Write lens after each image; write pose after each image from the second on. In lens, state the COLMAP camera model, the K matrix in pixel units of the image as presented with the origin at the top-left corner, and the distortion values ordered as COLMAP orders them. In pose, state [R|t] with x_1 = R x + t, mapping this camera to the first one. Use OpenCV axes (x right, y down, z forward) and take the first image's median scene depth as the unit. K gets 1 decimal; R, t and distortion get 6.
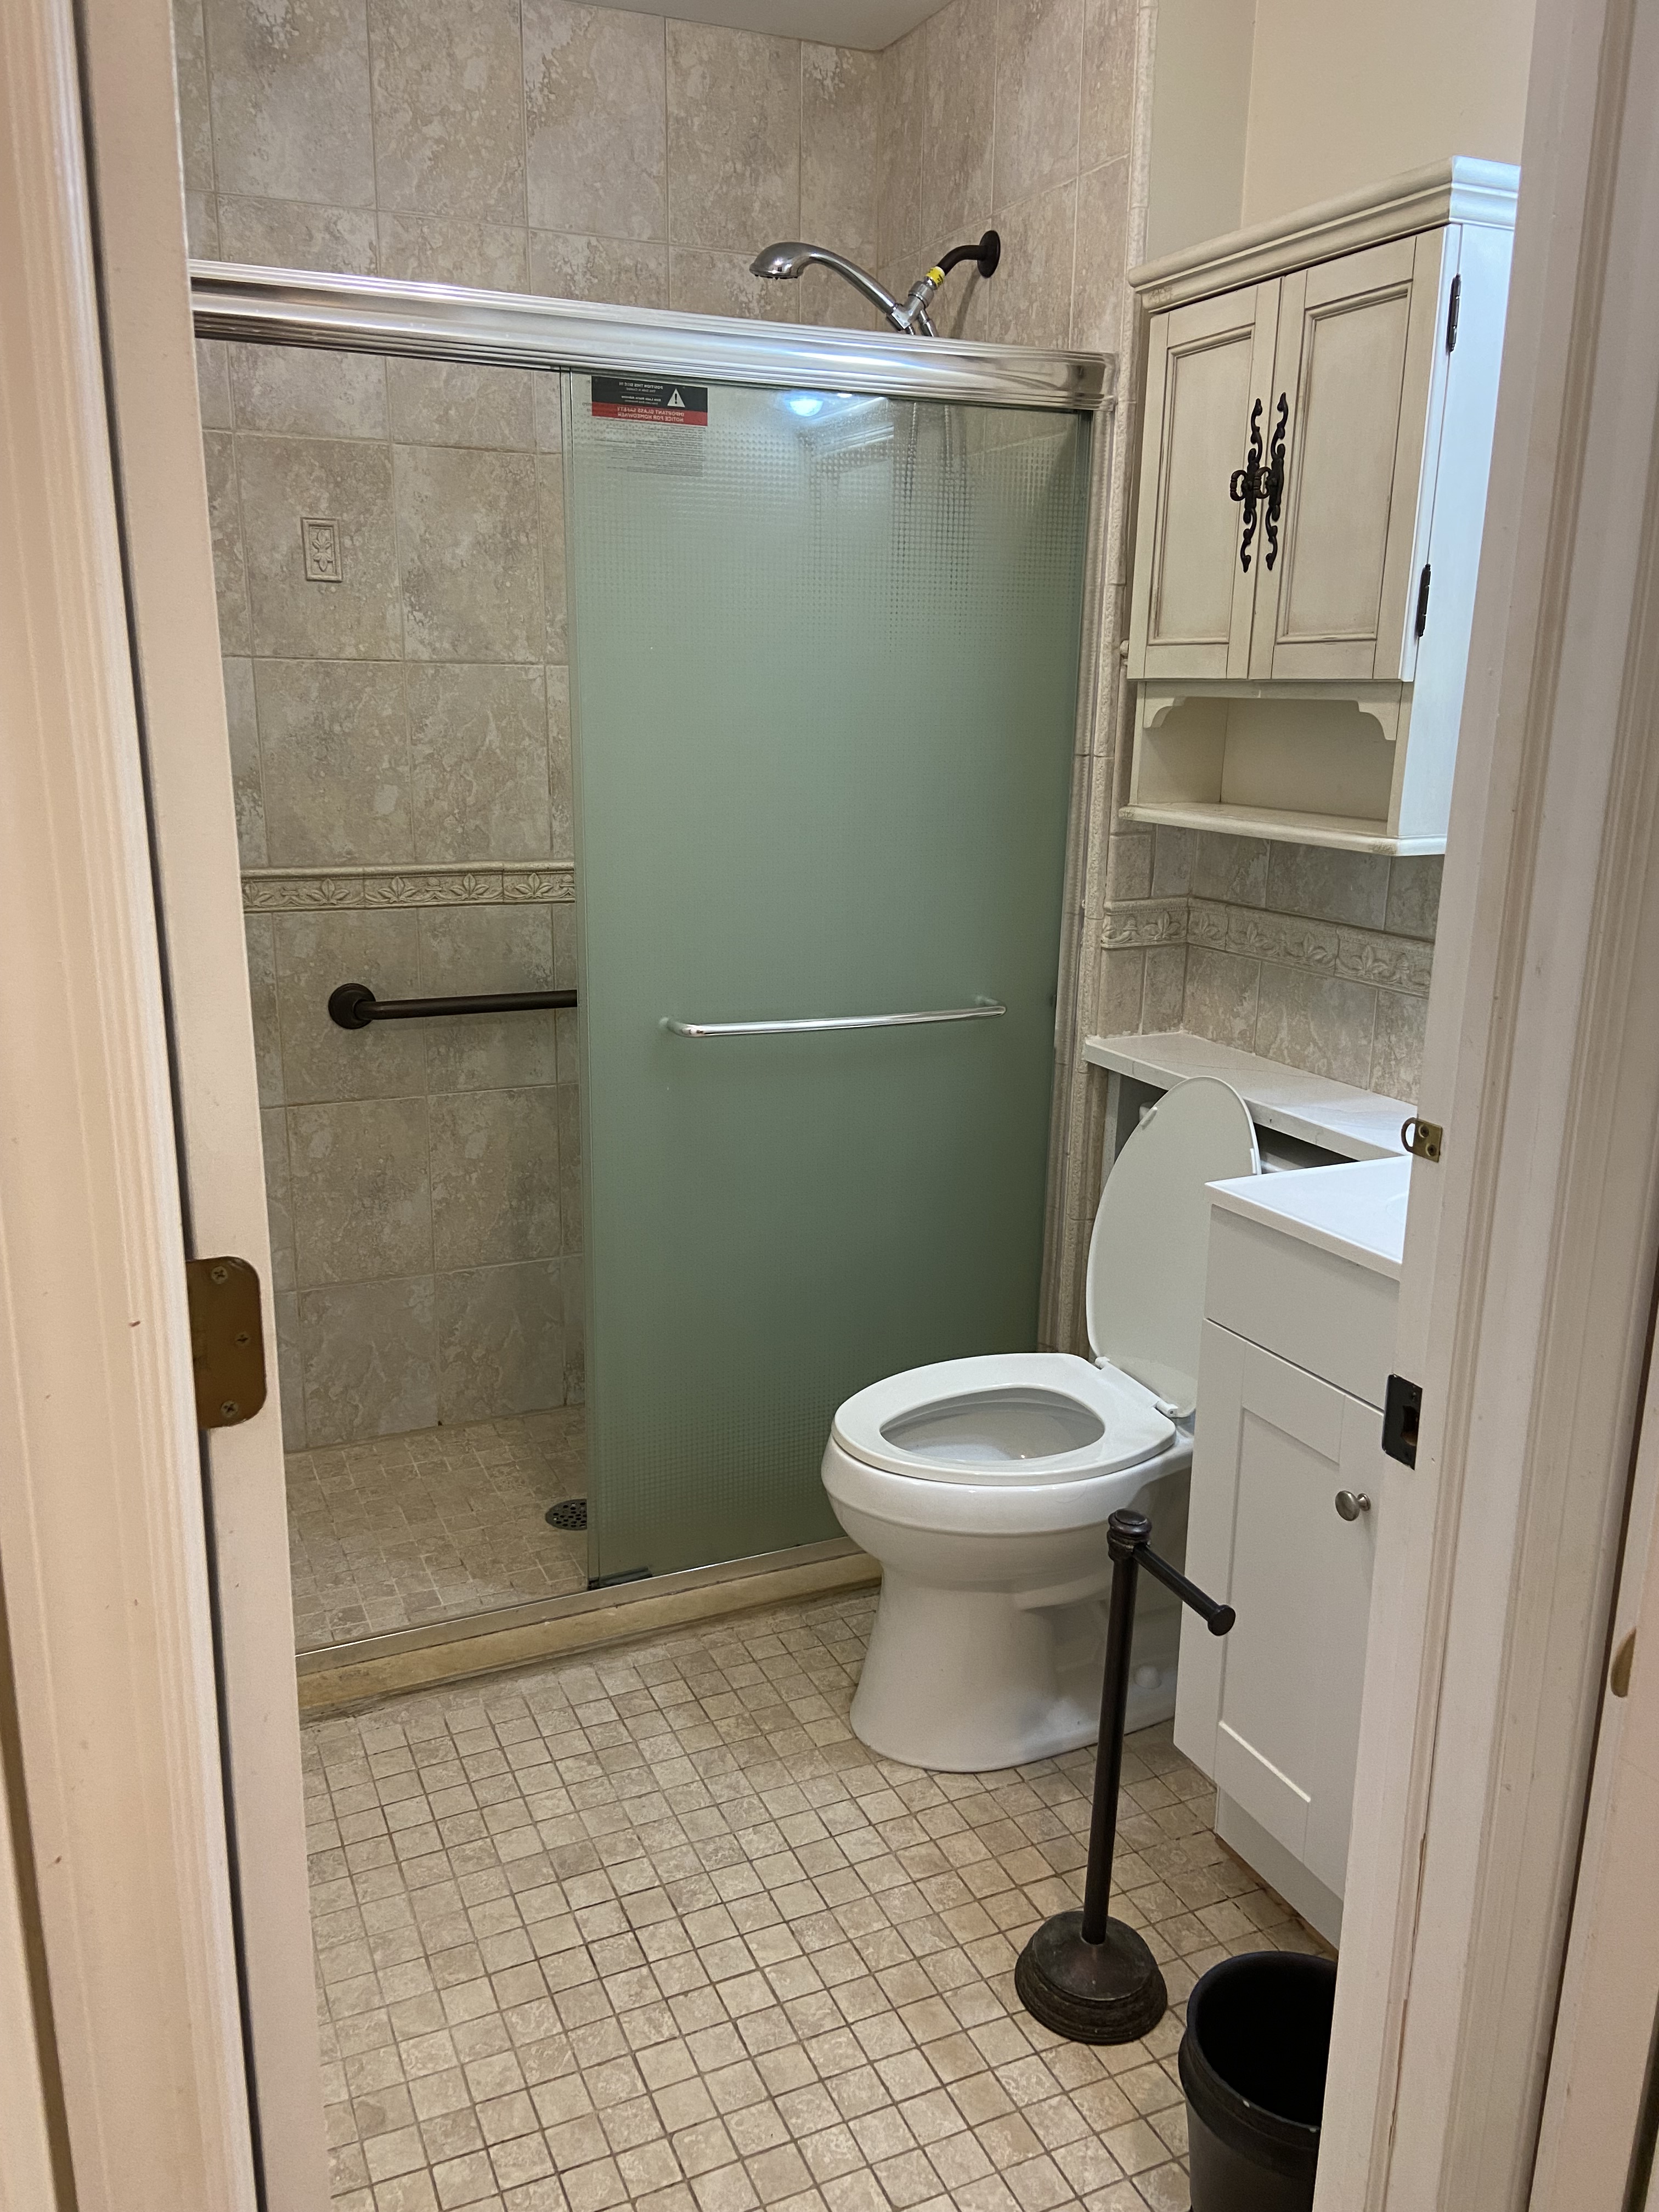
lens RADIAL K [[1659.3, 0, 819.3], [0, 1659.3, 1100.2], [0, 0, 1]] dist [0.133065, -0.171288]
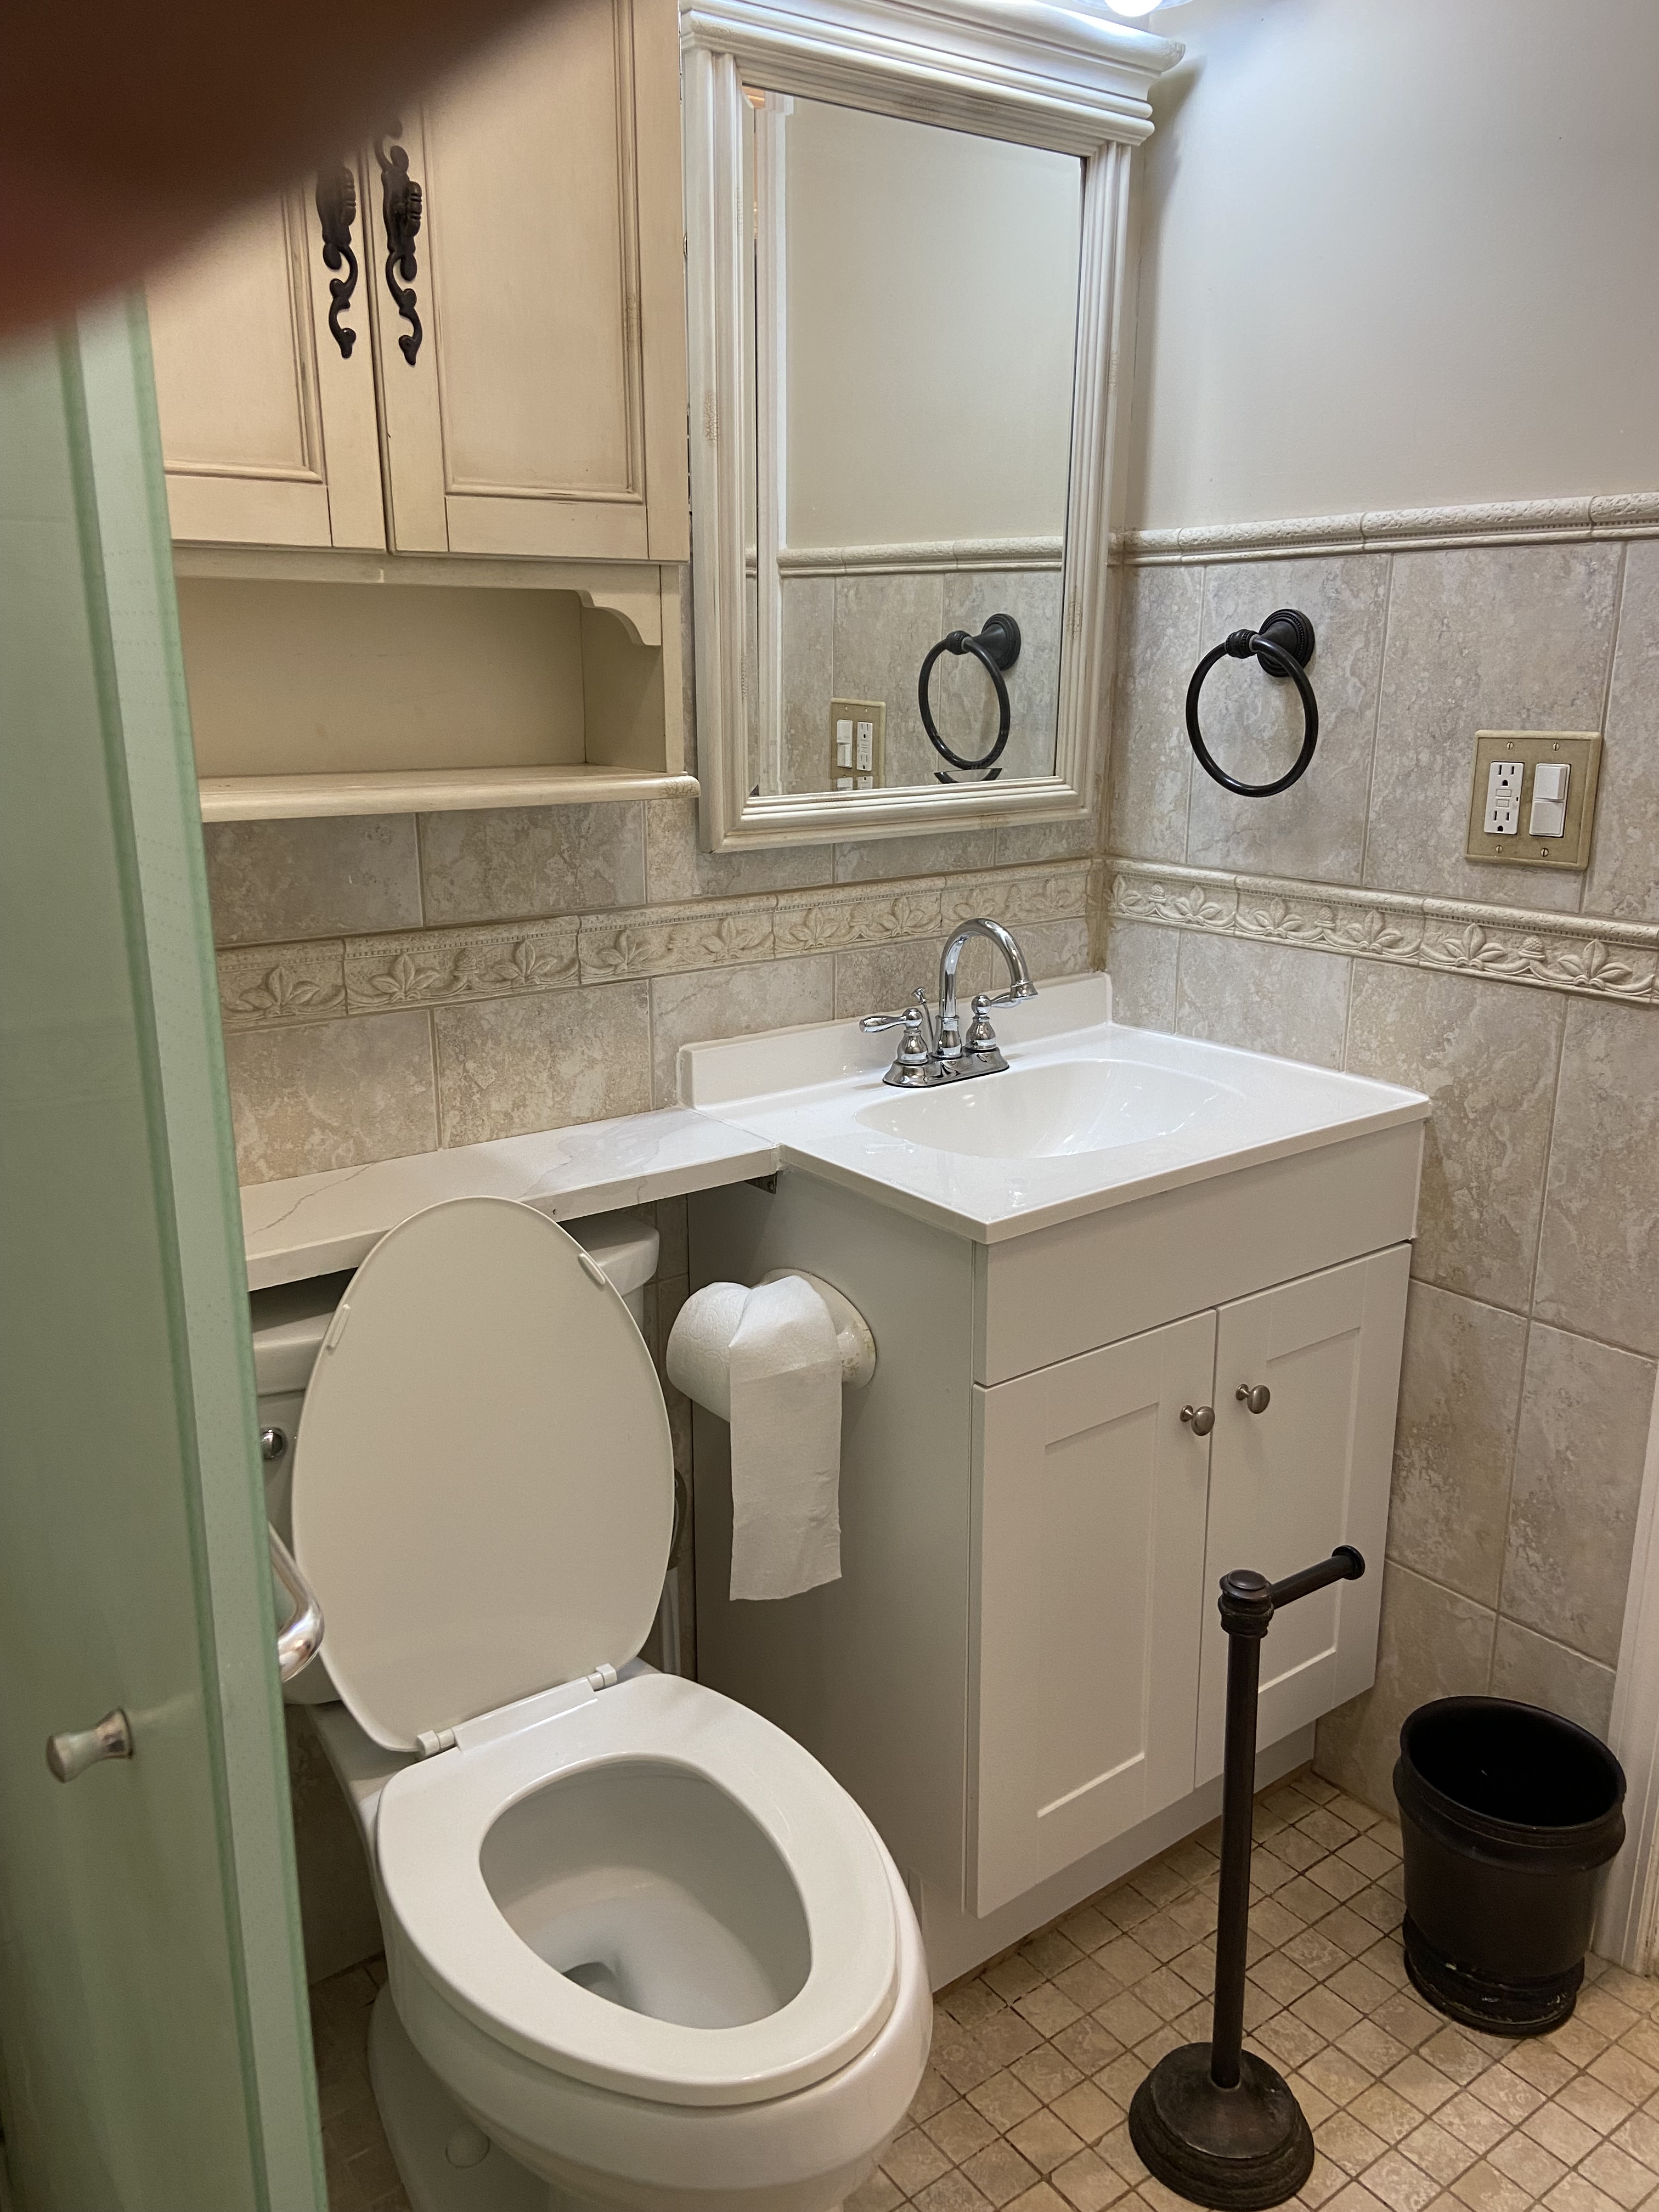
lens RADIAL K [[1659.3, 0, 819.3], [0, 1659.3, 1100.2], [0, 0, 1]] dist [0.133065, -0.171288]
pose [[-0.200482, -0.271854, 0.941224, -0.385383], [0.239310, 0.918037, 0.316130, -0.221337], [-0.950020, 0.288622, -0.118992, 0.971461]]
